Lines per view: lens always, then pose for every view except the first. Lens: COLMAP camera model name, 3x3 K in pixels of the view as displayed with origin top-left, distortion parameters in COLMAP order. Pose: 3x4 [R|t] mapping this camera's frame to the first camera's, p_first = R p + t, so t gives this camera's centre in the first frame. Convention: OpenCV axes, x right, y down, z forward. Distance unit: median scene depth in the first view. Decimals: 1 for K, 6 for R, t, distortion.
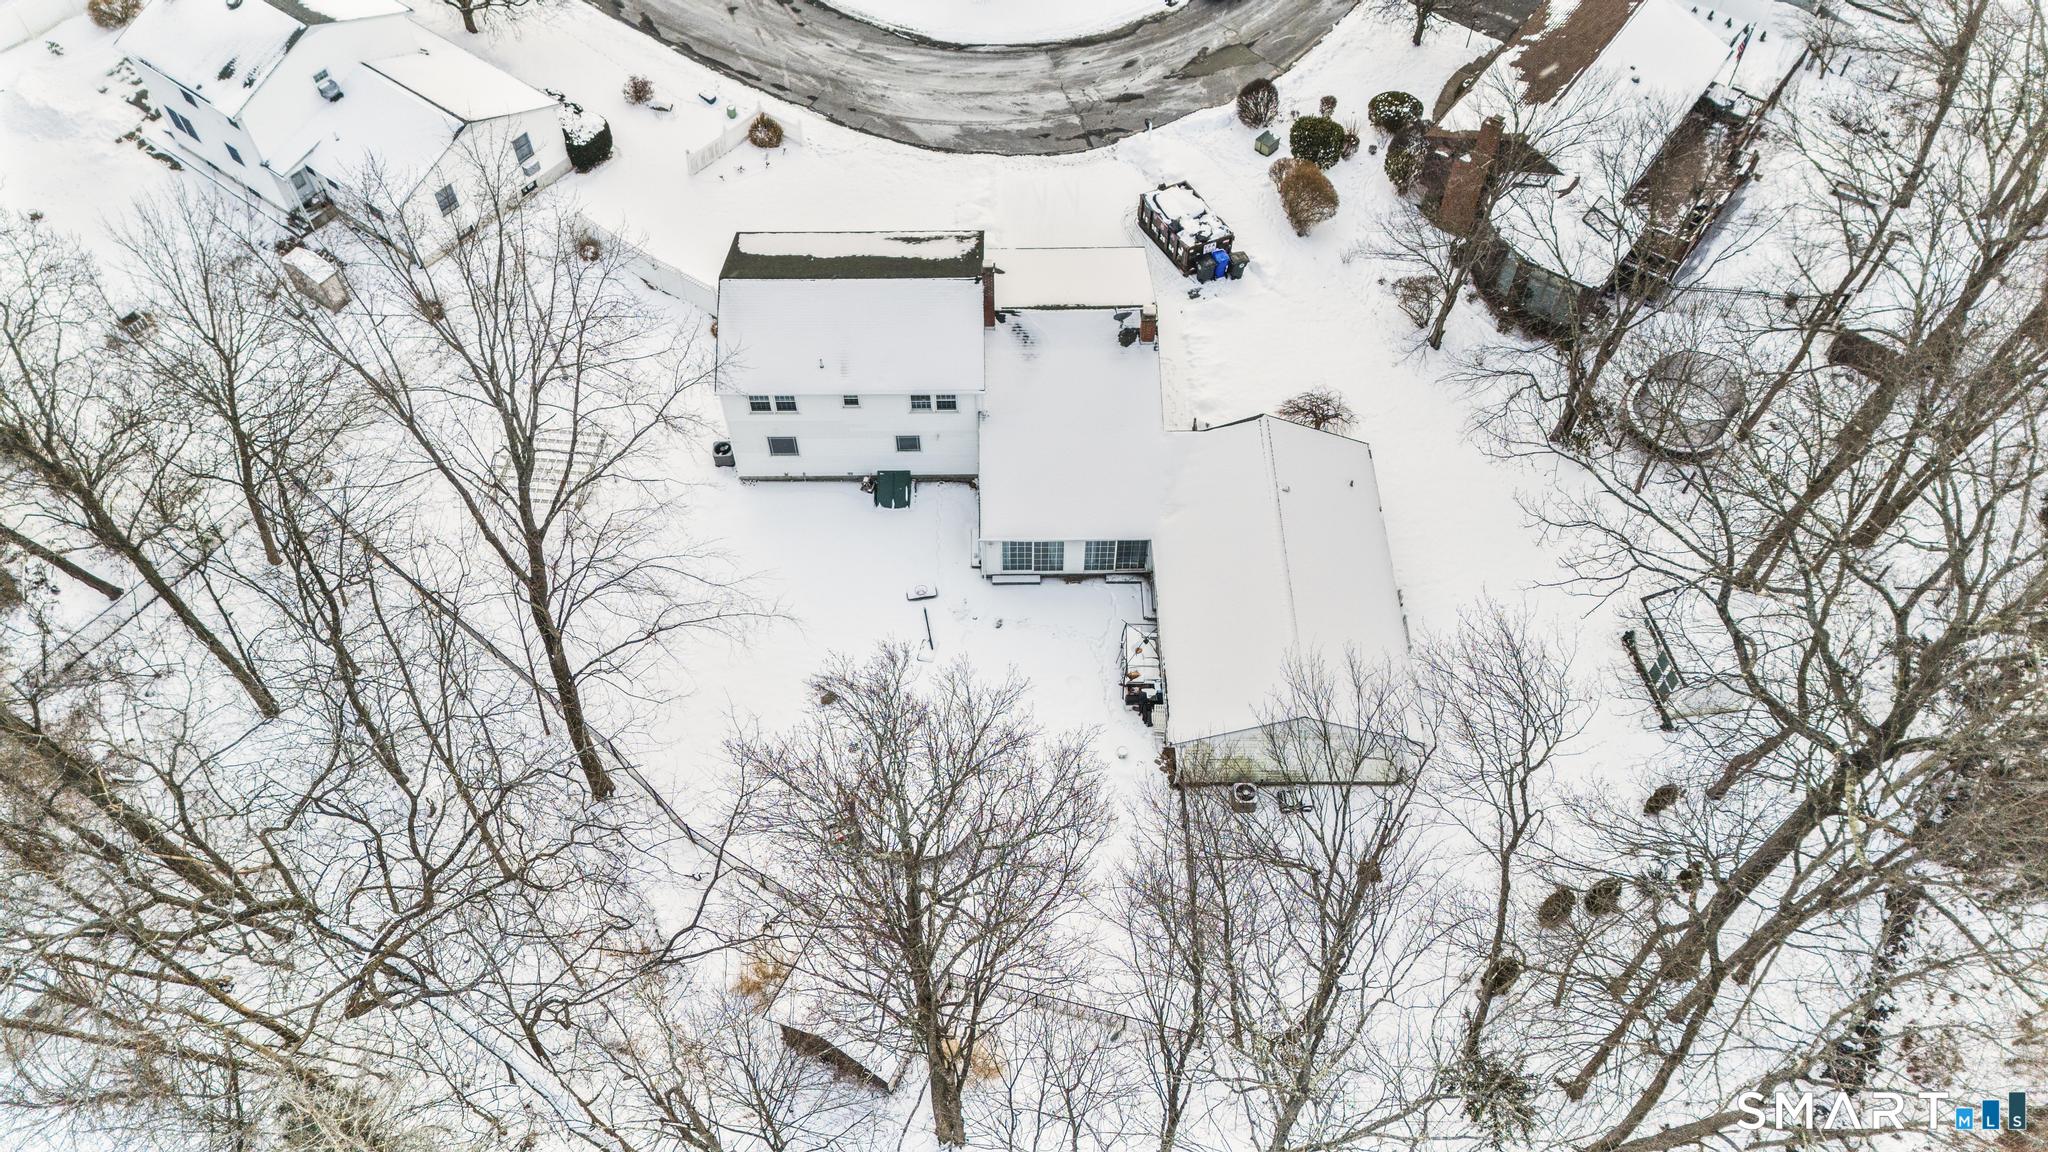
lens RADIAL K [[1533.5, 0, 1019.8], [0, 1533.5, 579.4], [0, 0, 1]] dist [0.090840, -0.096255]
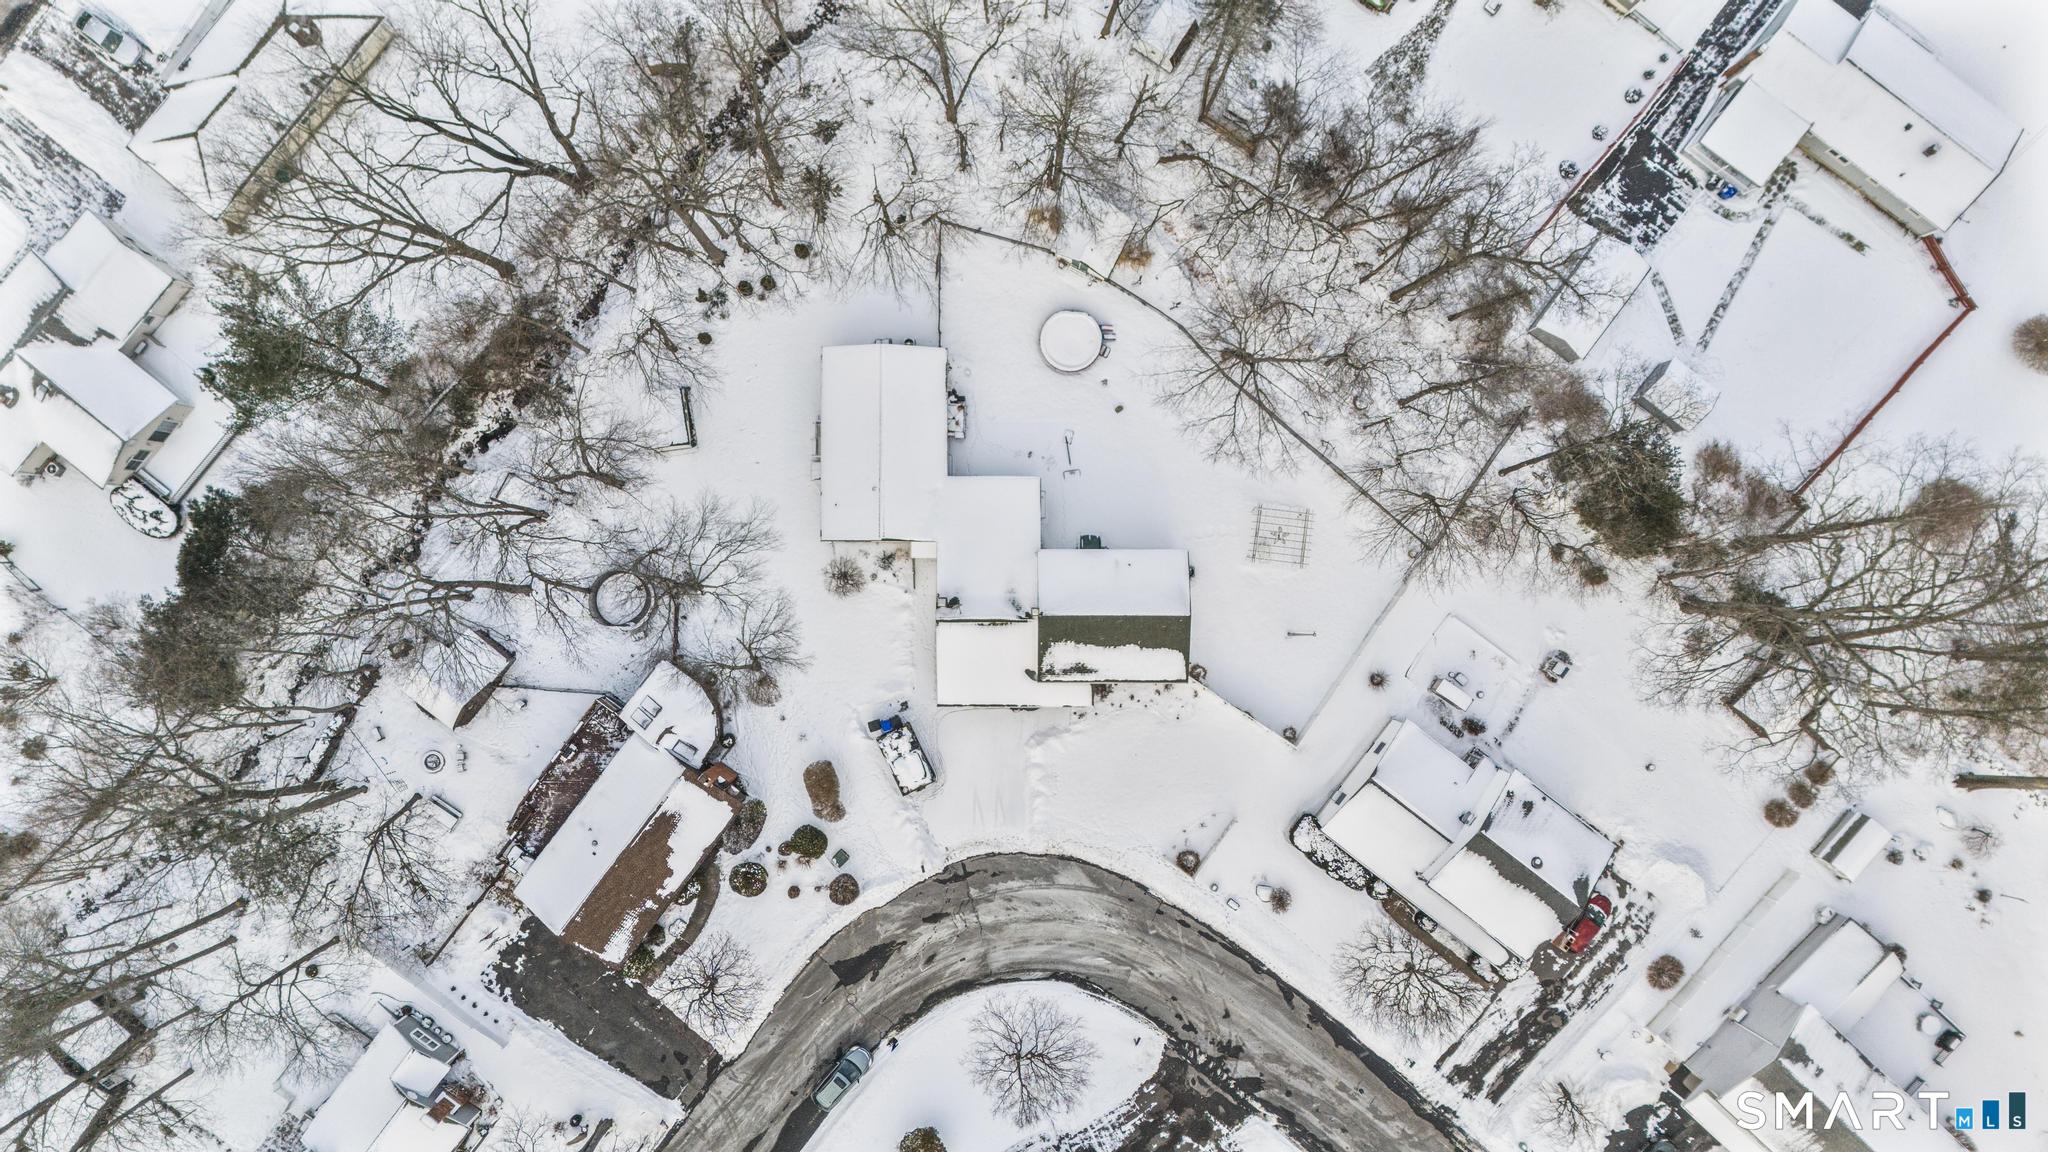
lens RADIAL K [[1533.5, 0, 1019.8], [0, 1533.5, 579.4], [0, 0, 1]] dist [0.090840, -0.096255]
pose [[-0.999874, -0.015061, -0.004918, 0.004516], [0.008800, -0.786052, 0.618097, -0.957946], [-0.013176, 0.617976, 0.786086, -0.286194]]
